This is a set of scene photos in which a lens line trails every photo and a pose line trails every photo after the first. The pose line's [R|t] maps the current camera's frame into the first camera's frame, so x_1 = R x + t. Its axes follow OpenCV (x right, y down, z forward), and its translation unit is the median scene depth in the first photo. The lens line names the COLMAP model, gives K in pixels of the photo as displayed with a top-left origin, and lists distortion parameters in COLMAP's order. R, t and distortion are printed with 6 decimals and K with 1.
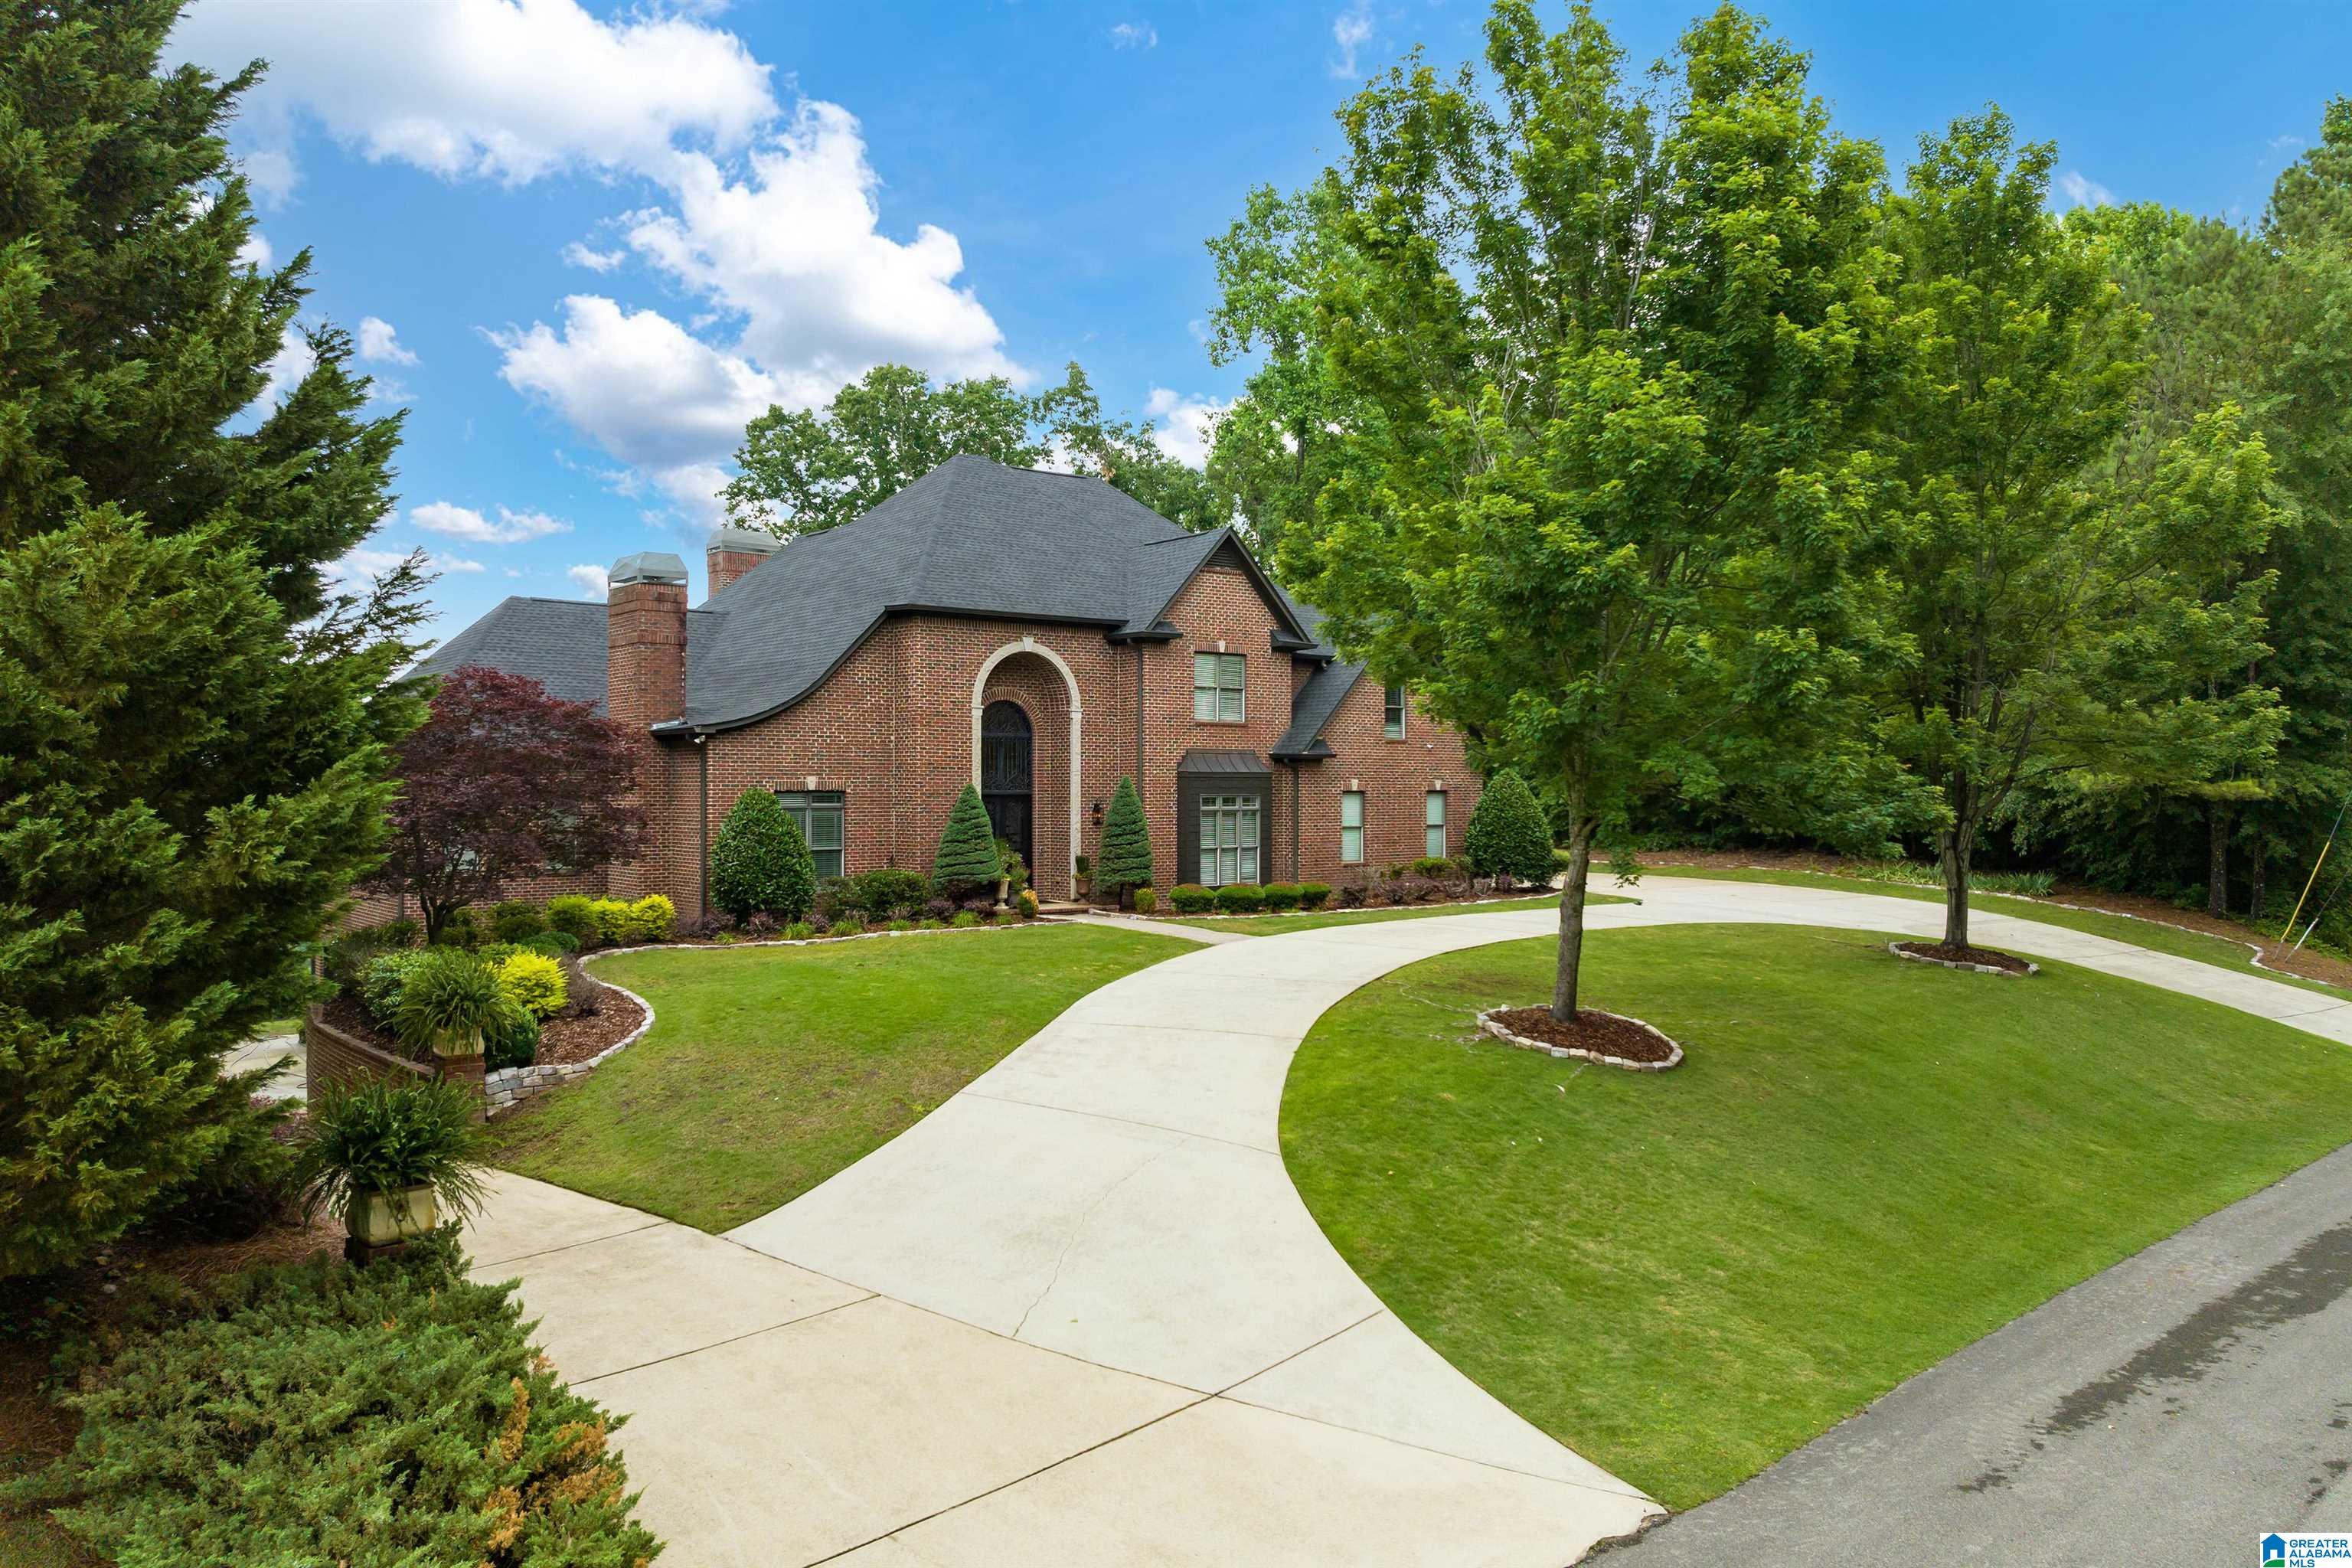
lens RADIAL K [[1629.9, 0, 1176.0], [0, 1629.9, 784.0], [0, 0, 1]] dist [-0.005220, -0.059989]
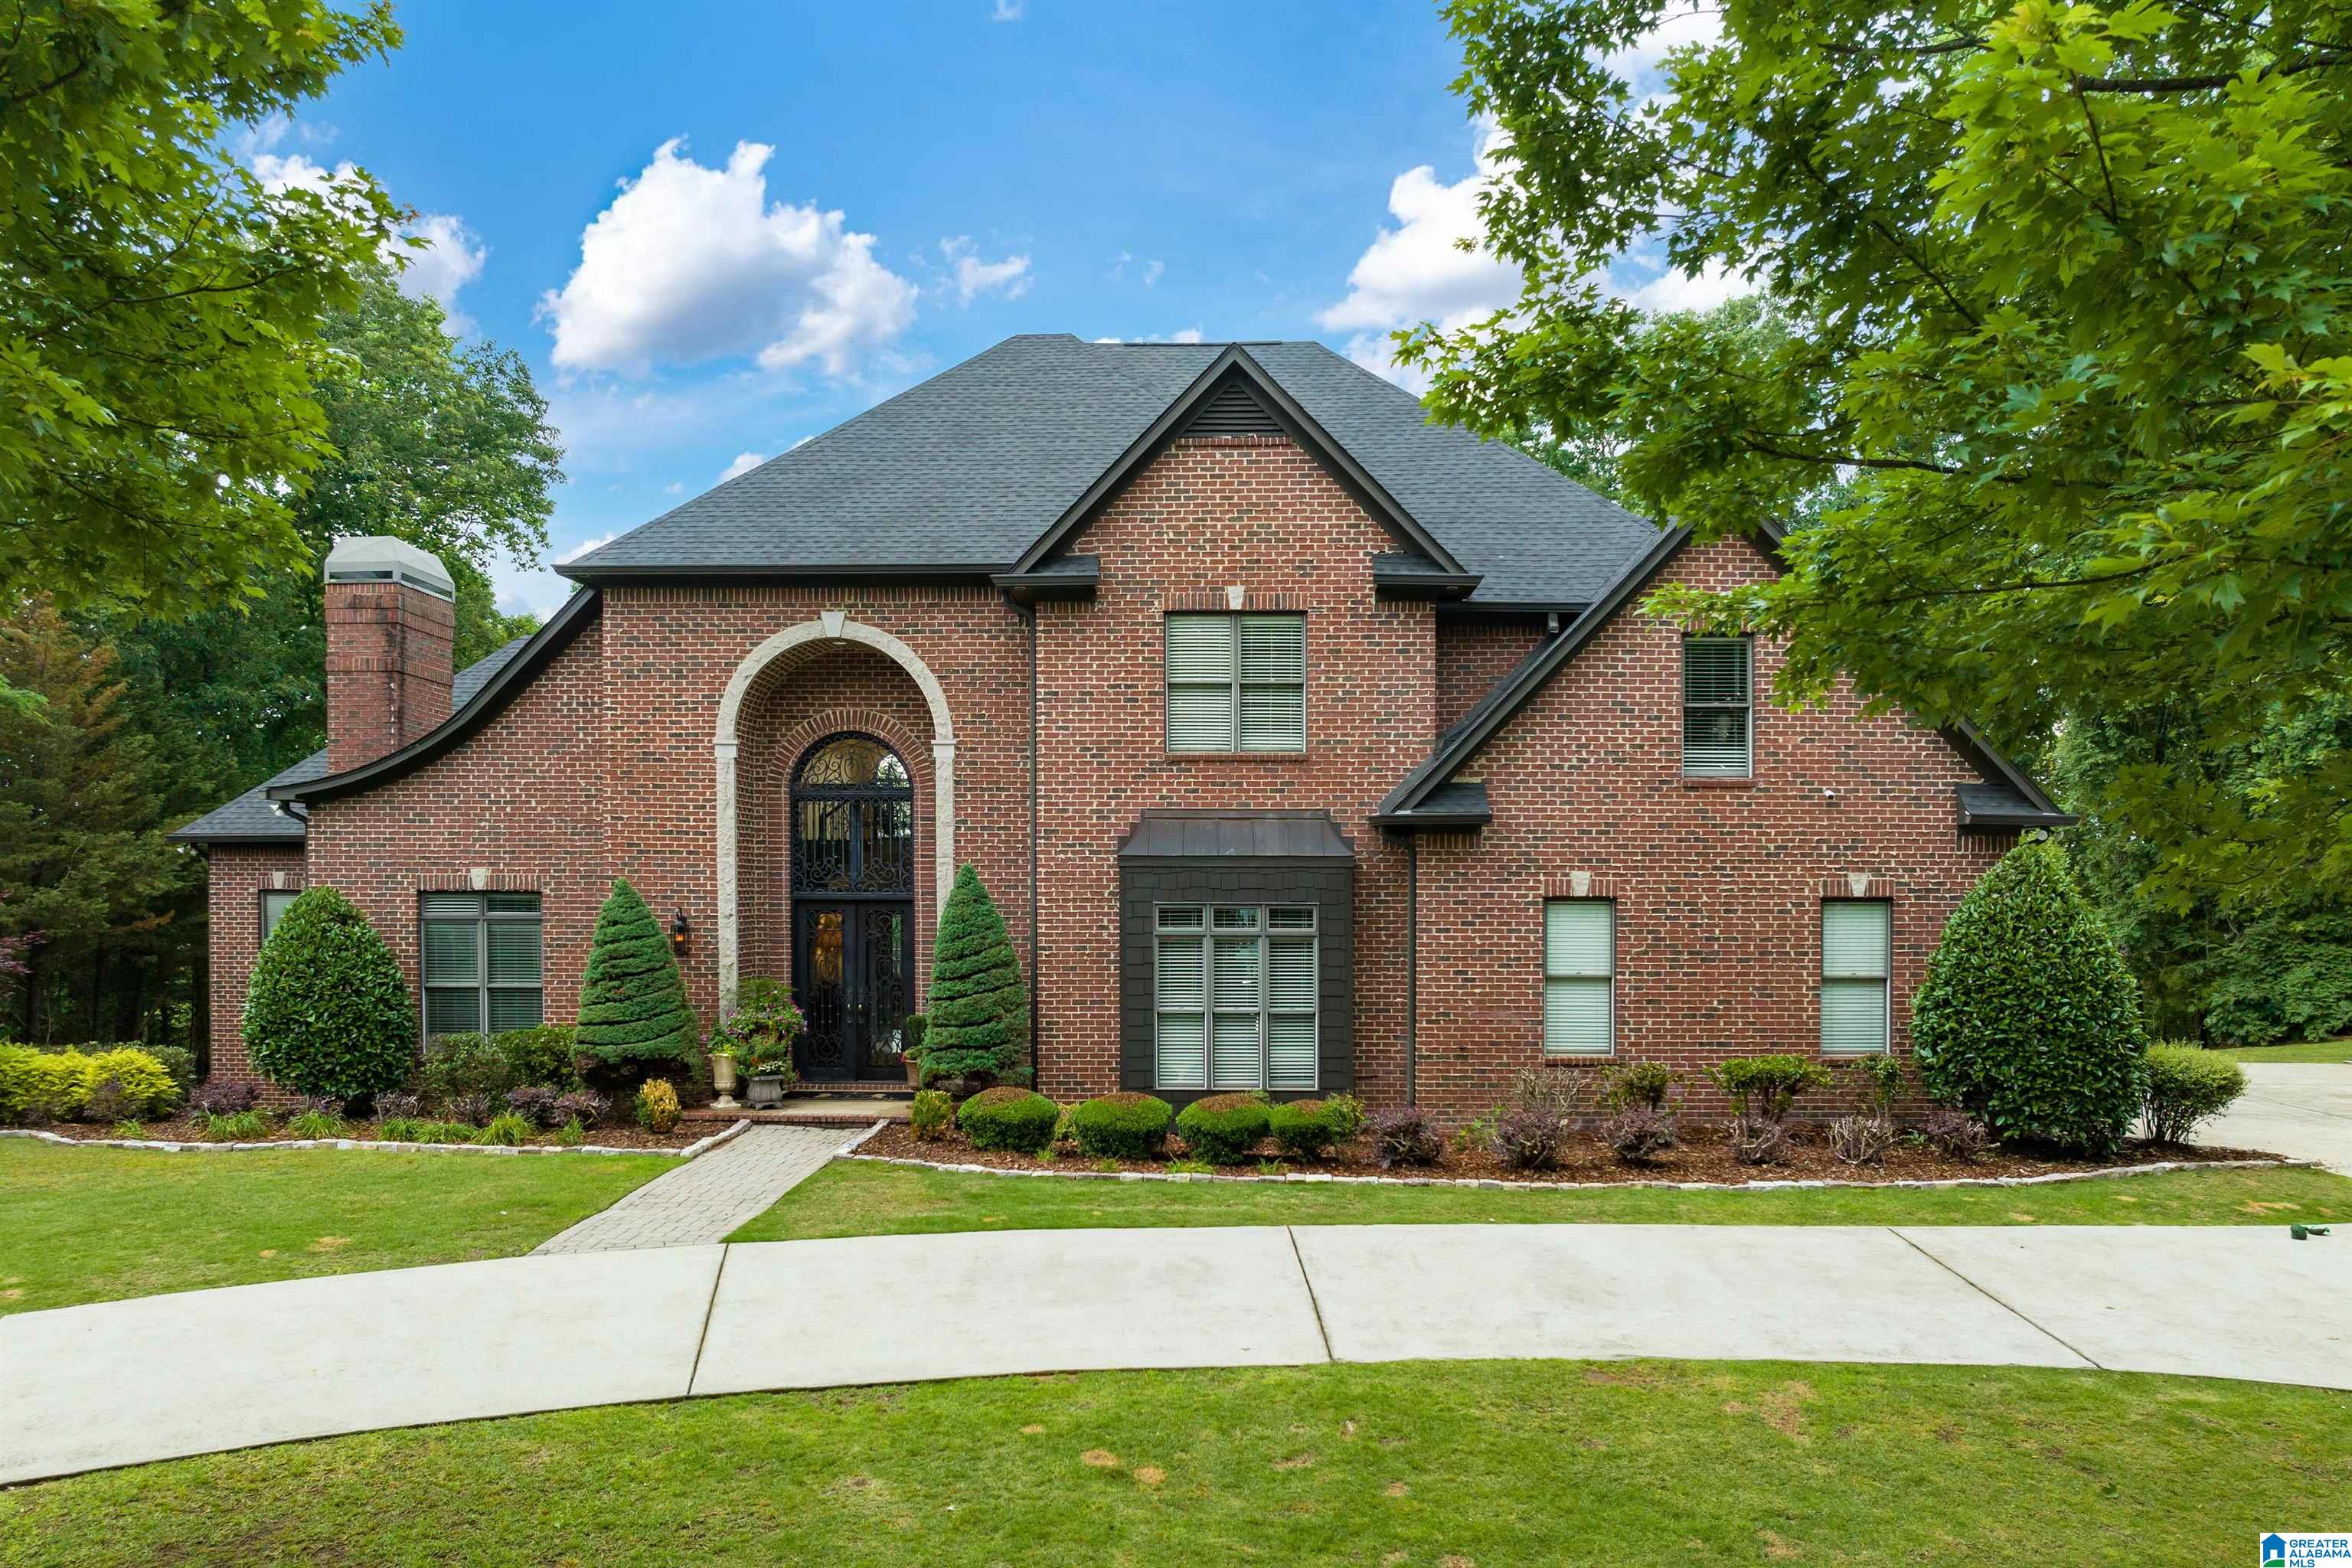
lens RADIAL K [[1615.2, 0, 1165.9], [0, 1615.2, 943.9], [0, 0, 1]] dist [-0.010624, -0.000710]
pose [[0.764342, 0.024268, -0.644354, 0.337925], [-0.001821, 0.999369, 0.035479, 0.001837], [0.644808, -0.025945, 0.763904, 0.643287]]
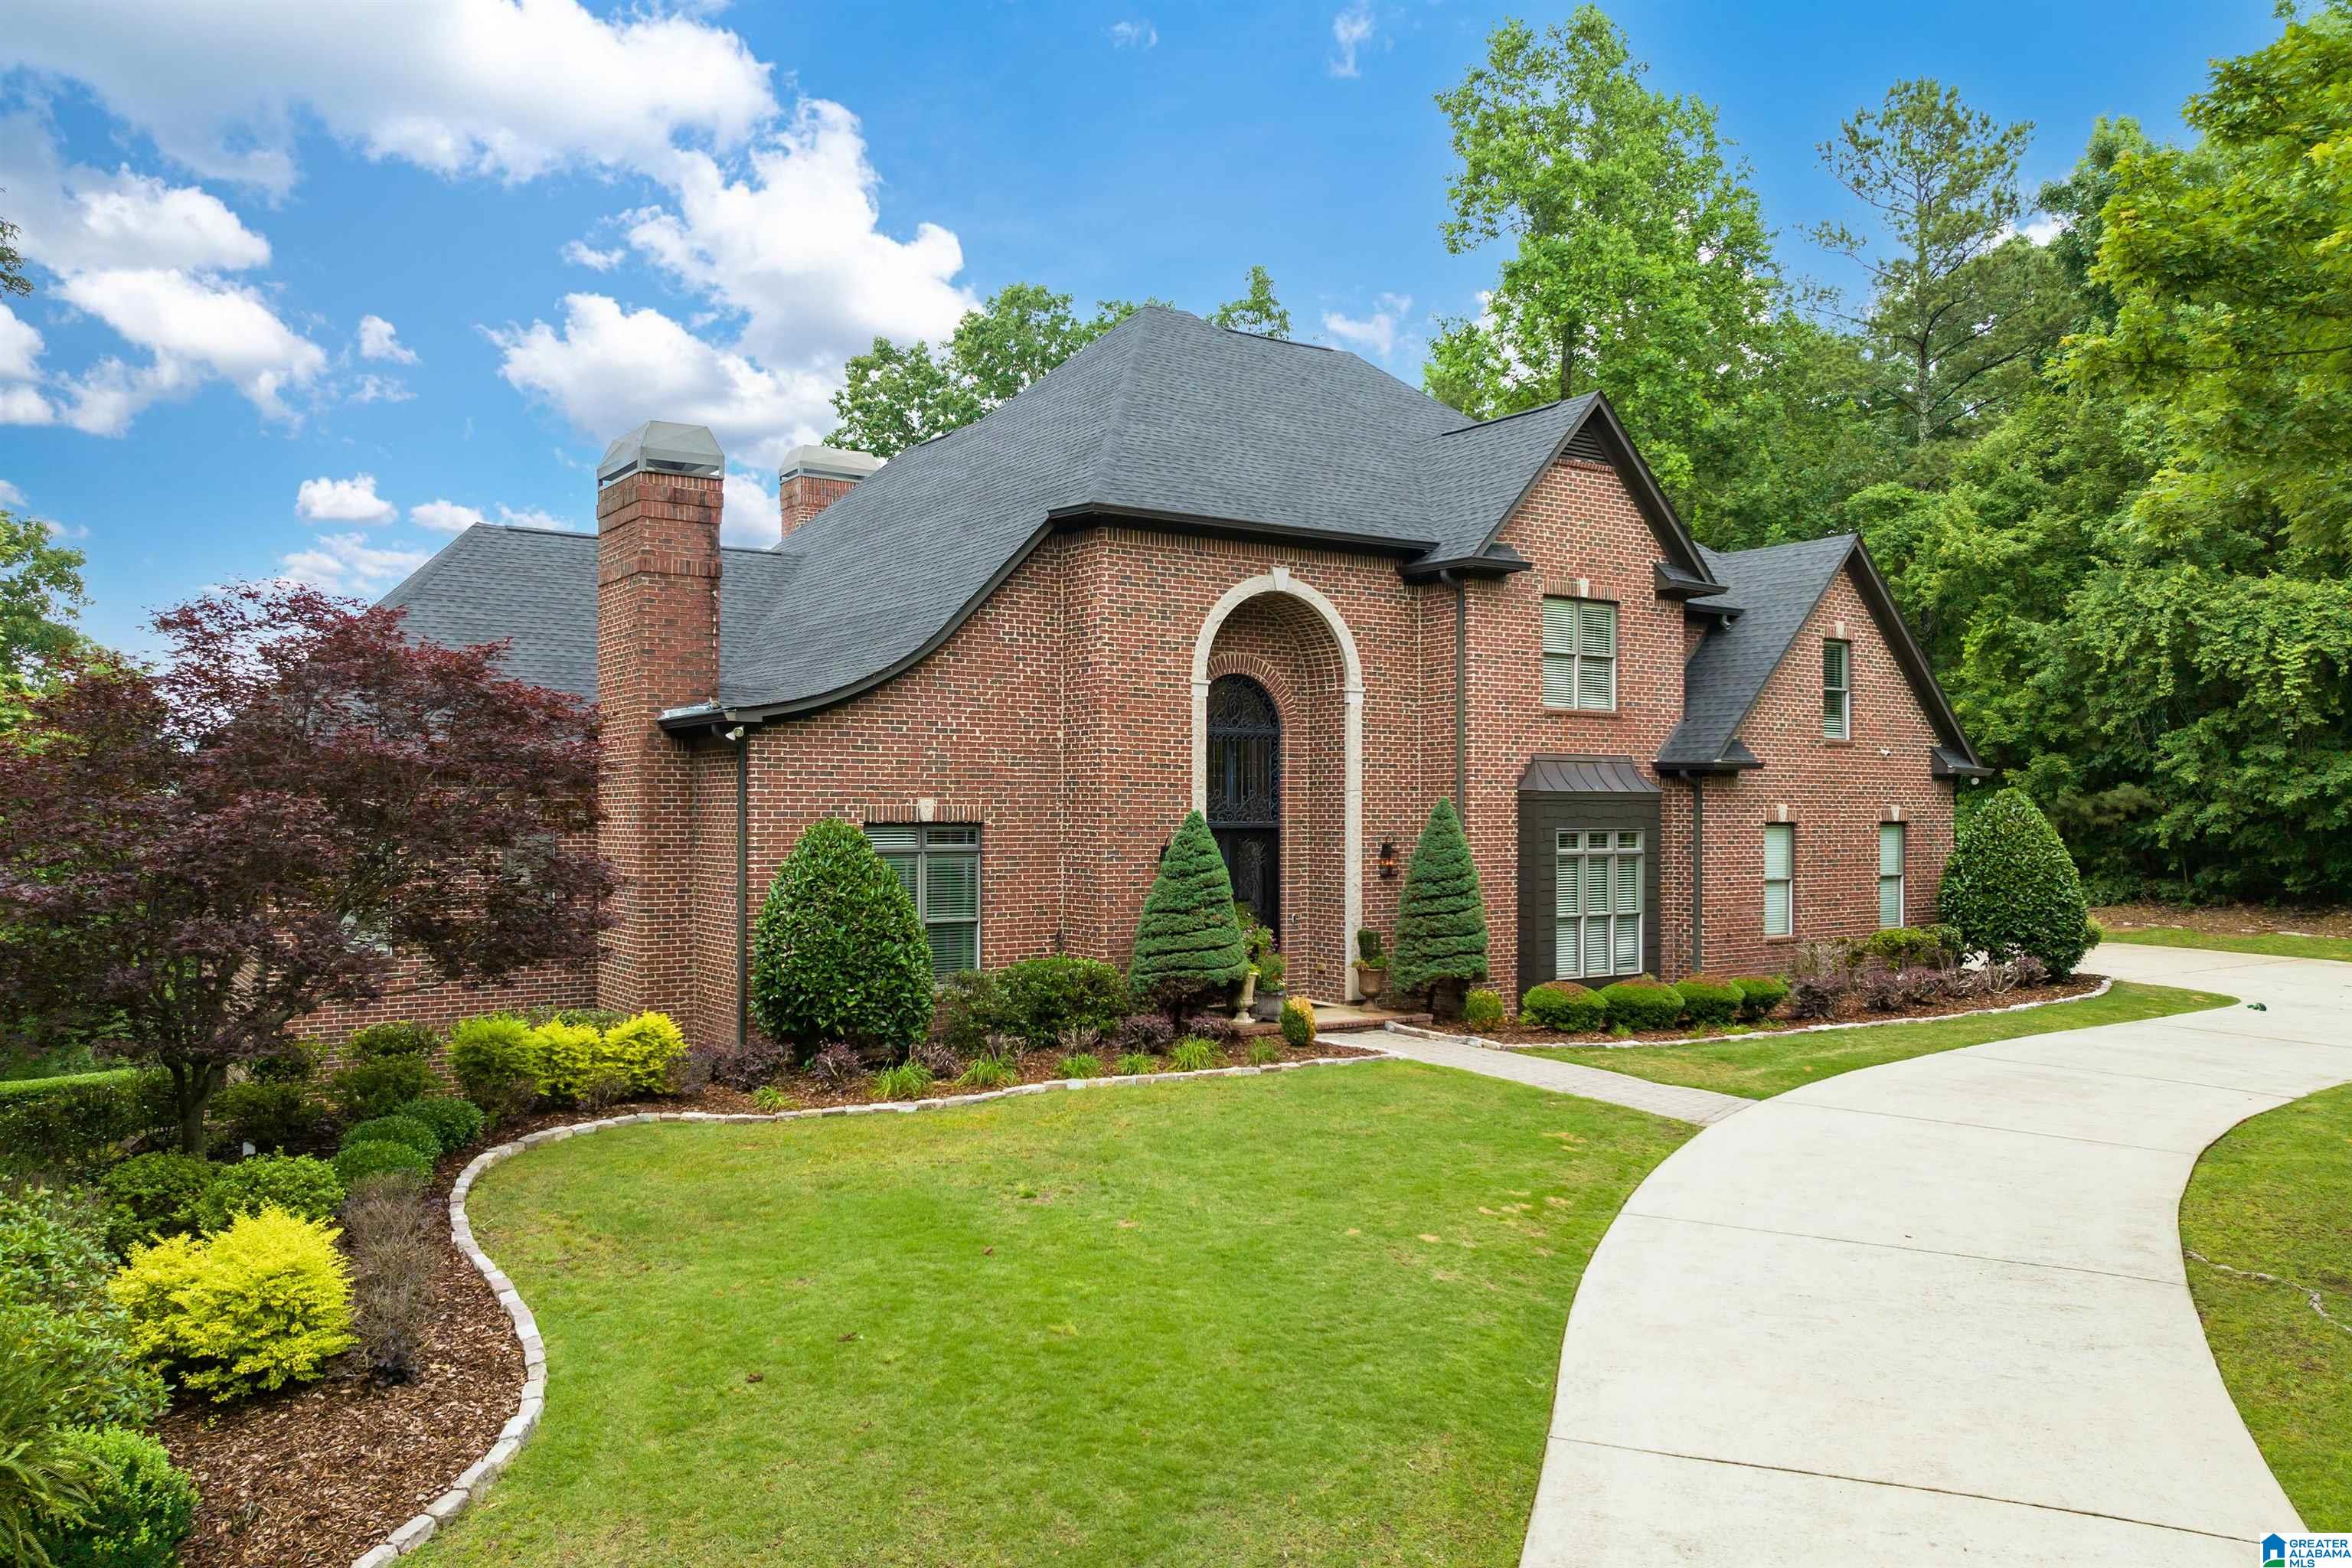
lens RADIAL K [[1686.6, 0, 1142.9], [0, 1686.6, 809.5], [0, 0, 1]] dist [-0.008341, -0.001554]
pose [[0.995851, 0.001967, -0.090975, -0.082984], [-0.001746, 0.999995, 0.002509, -0.002097], [0.090980, -0.002339, 0.995850, 0.366978]]
